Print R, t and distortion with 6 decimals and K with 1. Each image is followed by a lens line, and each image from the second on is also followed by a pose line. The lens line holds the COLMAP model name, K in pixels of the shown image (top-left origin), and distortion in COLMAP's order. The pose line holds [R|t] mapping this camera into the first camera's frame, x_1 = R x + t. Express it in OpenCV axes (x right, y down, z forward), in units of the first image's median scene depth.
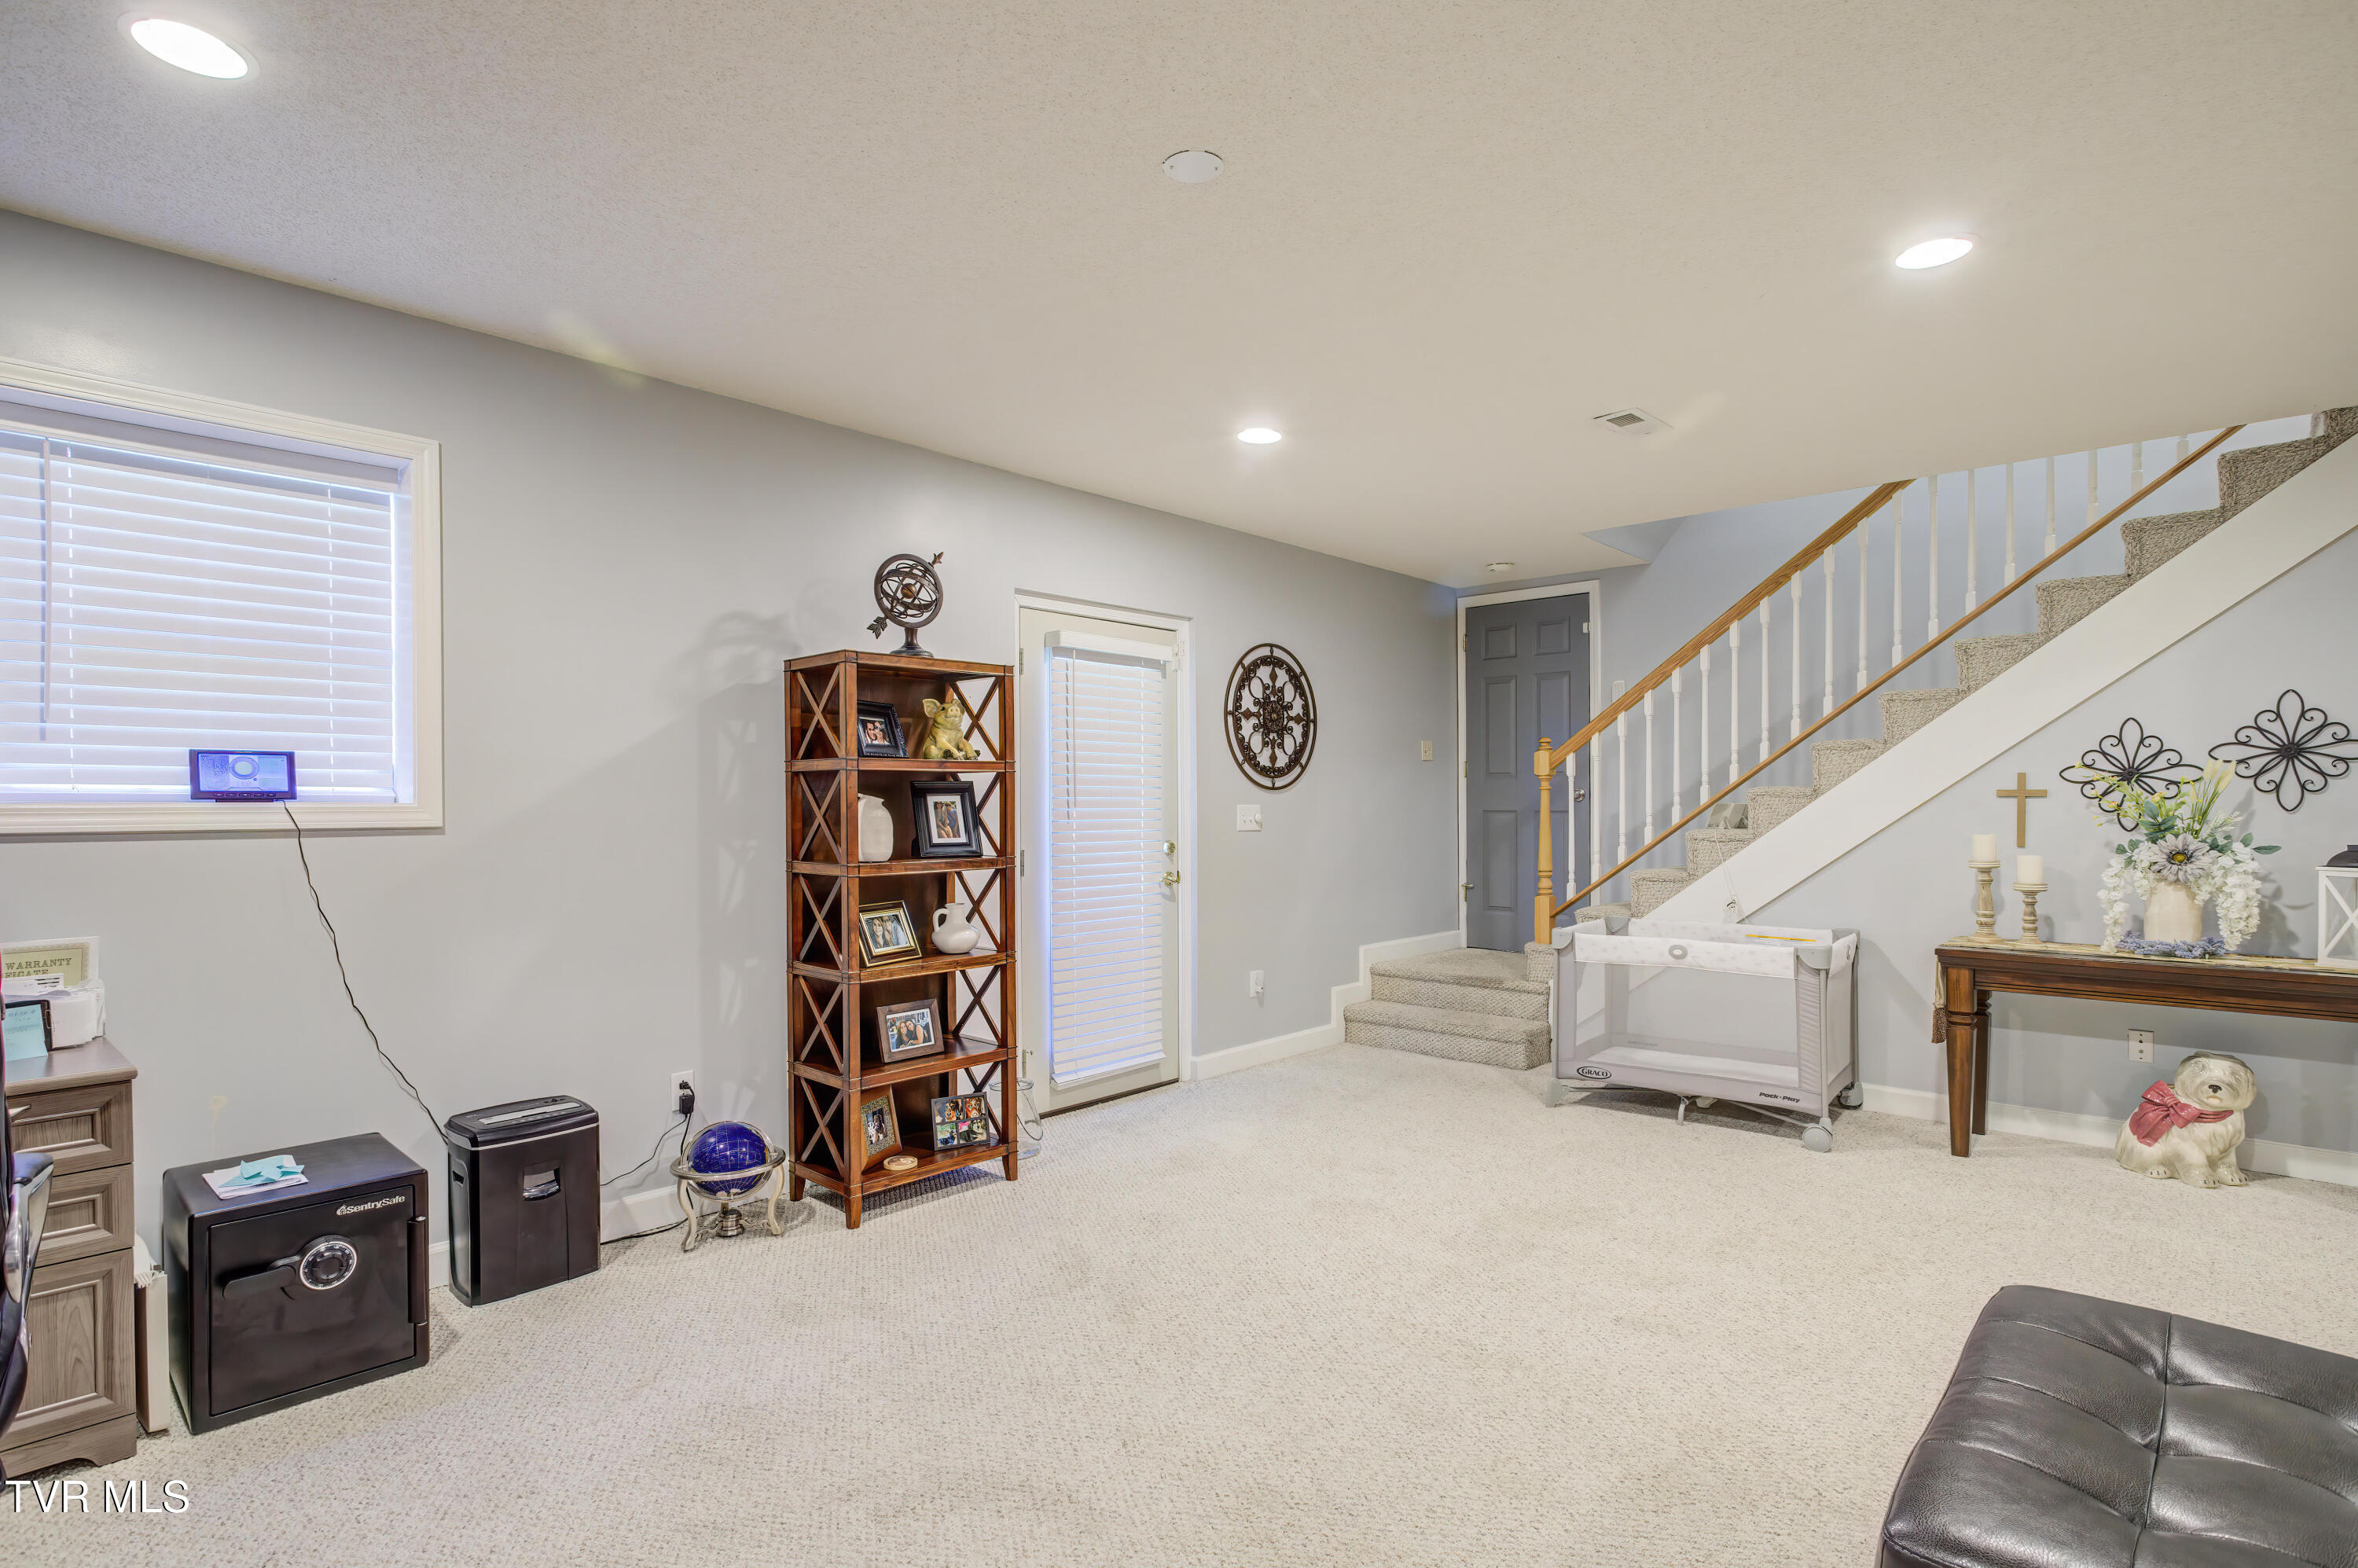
lens RADIAL K [[1151.8, 0, 1187.1], [0, 1151.8, 807.7], [0, 0, 1]] dist [-0.010259, 0.002173]
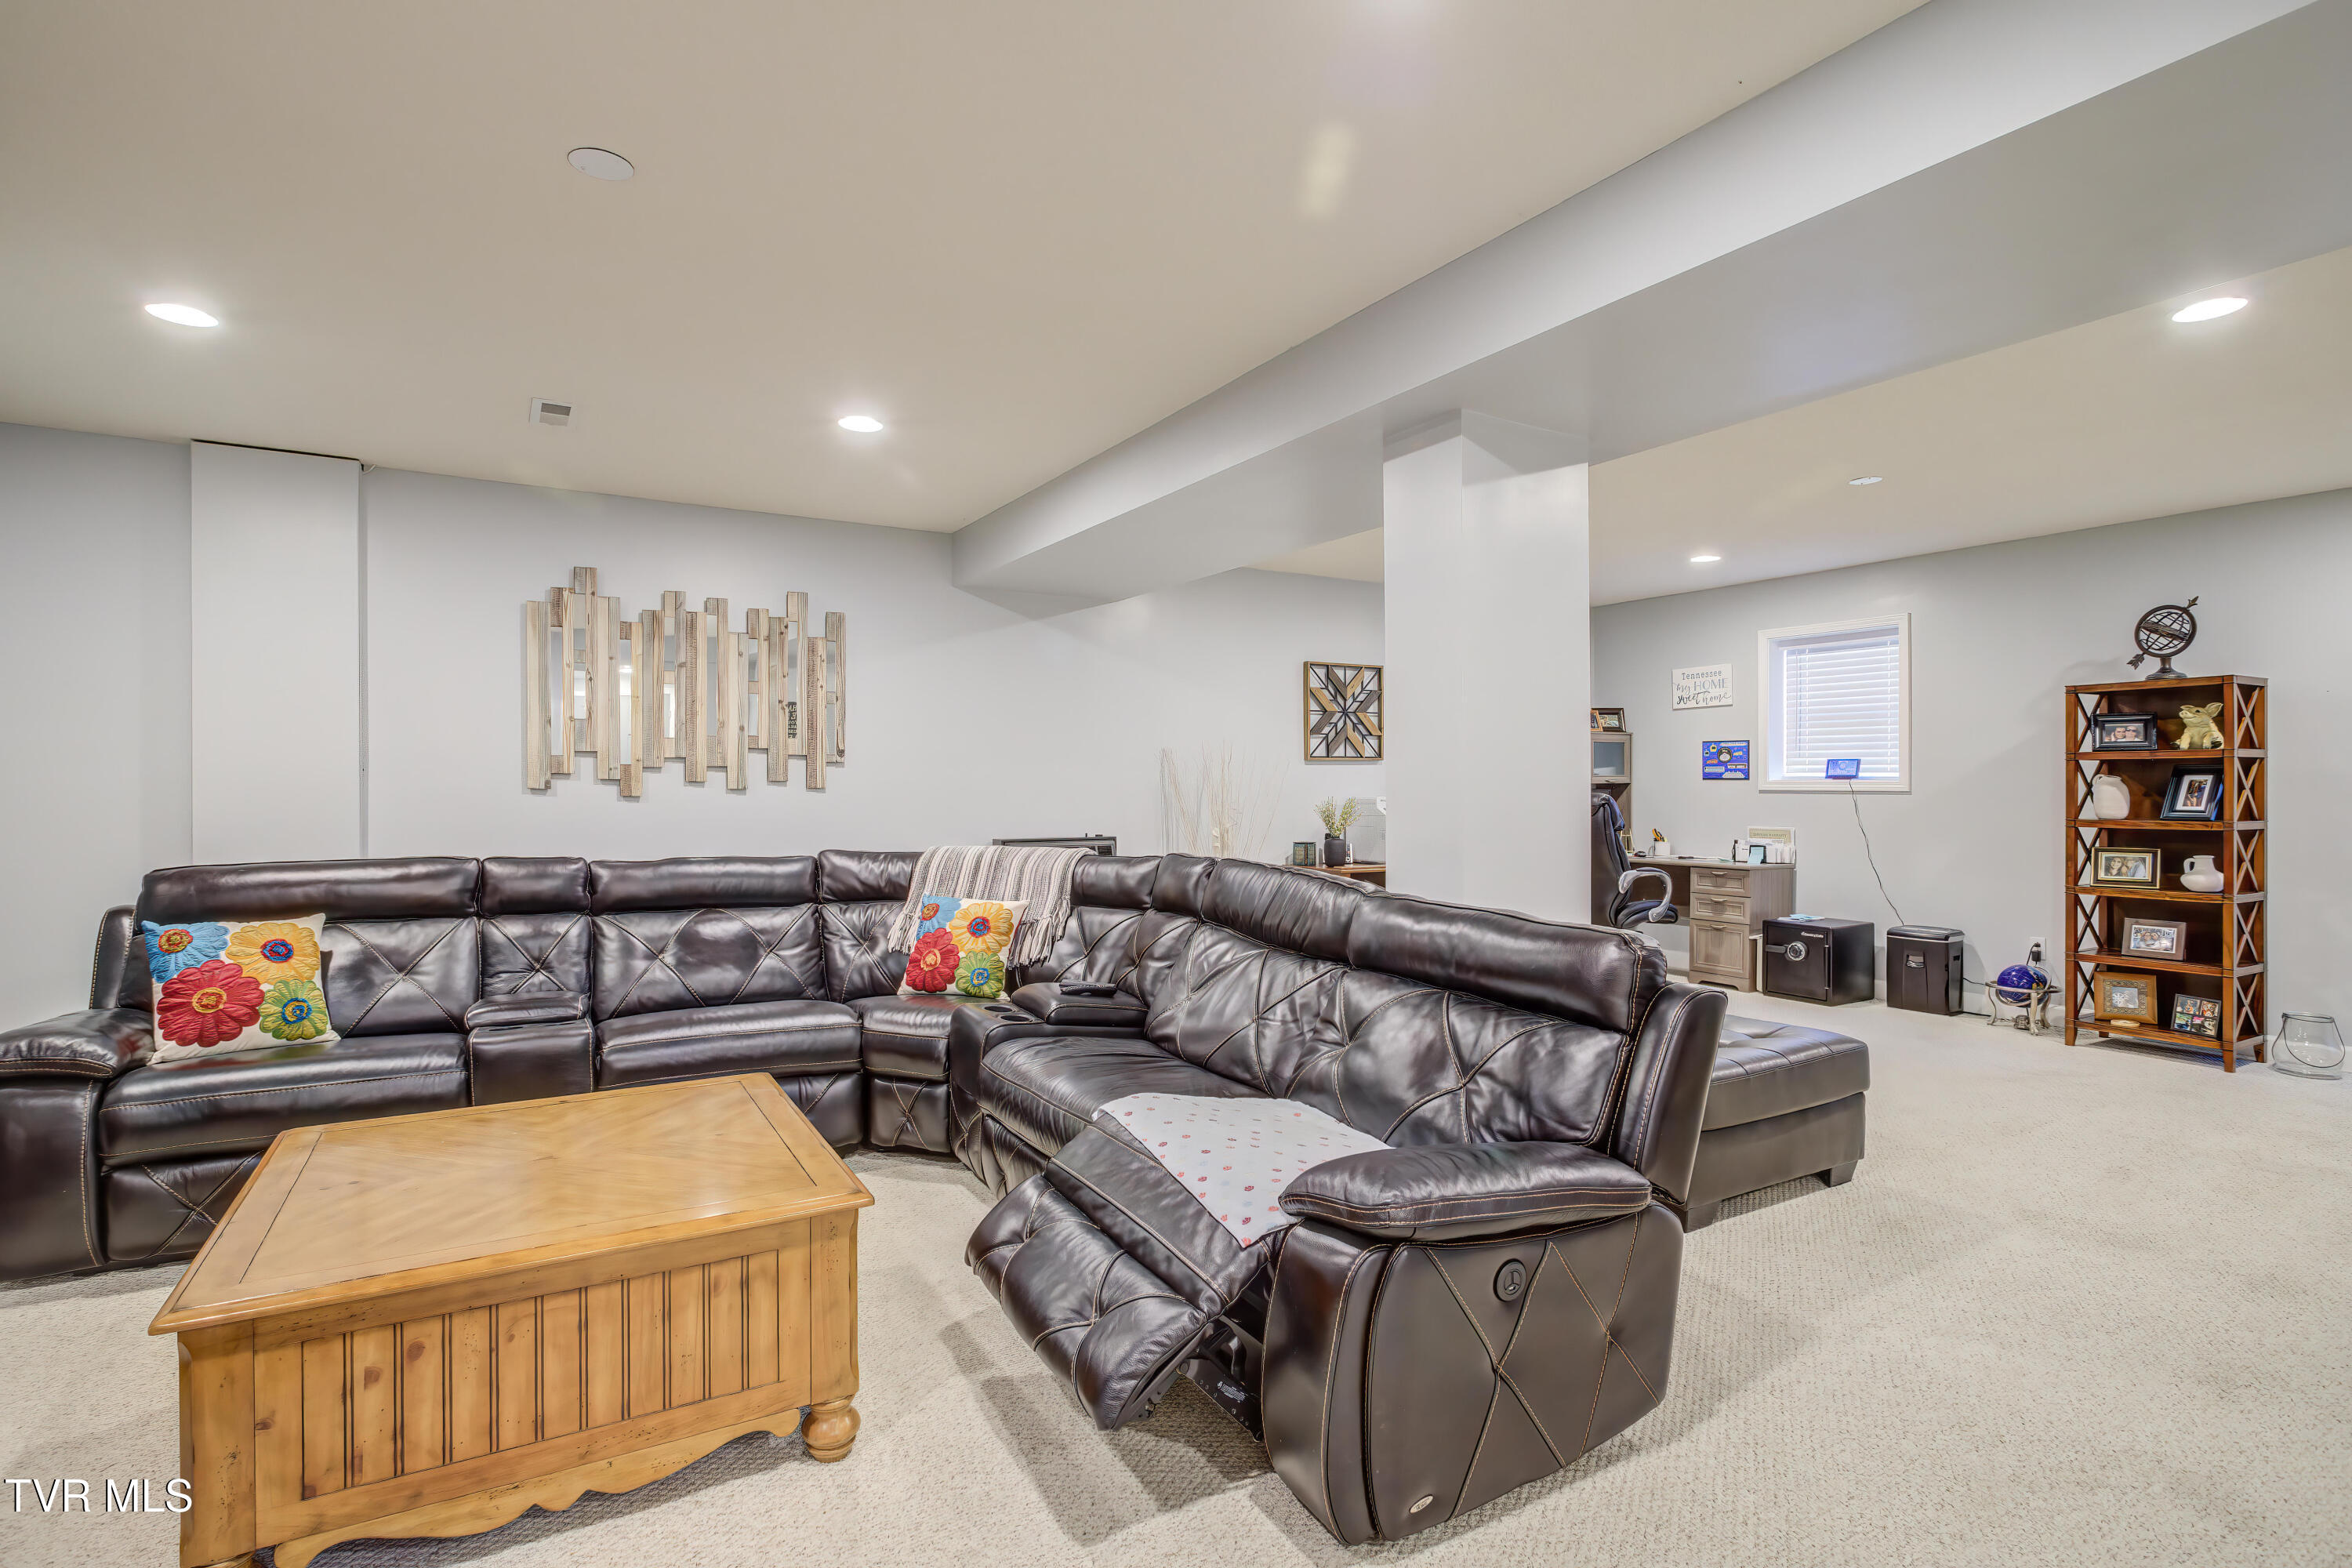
lens RADIAL K [[1148.9, 0, 1182.7], [0, 1148.9, 786.7], [0, 0, 1]] dist [-0.010259, 0.002173]
pose [[-0.277506, 0.008529, -0.960686, 1.425095], [-0.002257, 0.999952, 0.009530, -0.007341], [0.960721, 0.004813, -0.277473, 0.224970]]
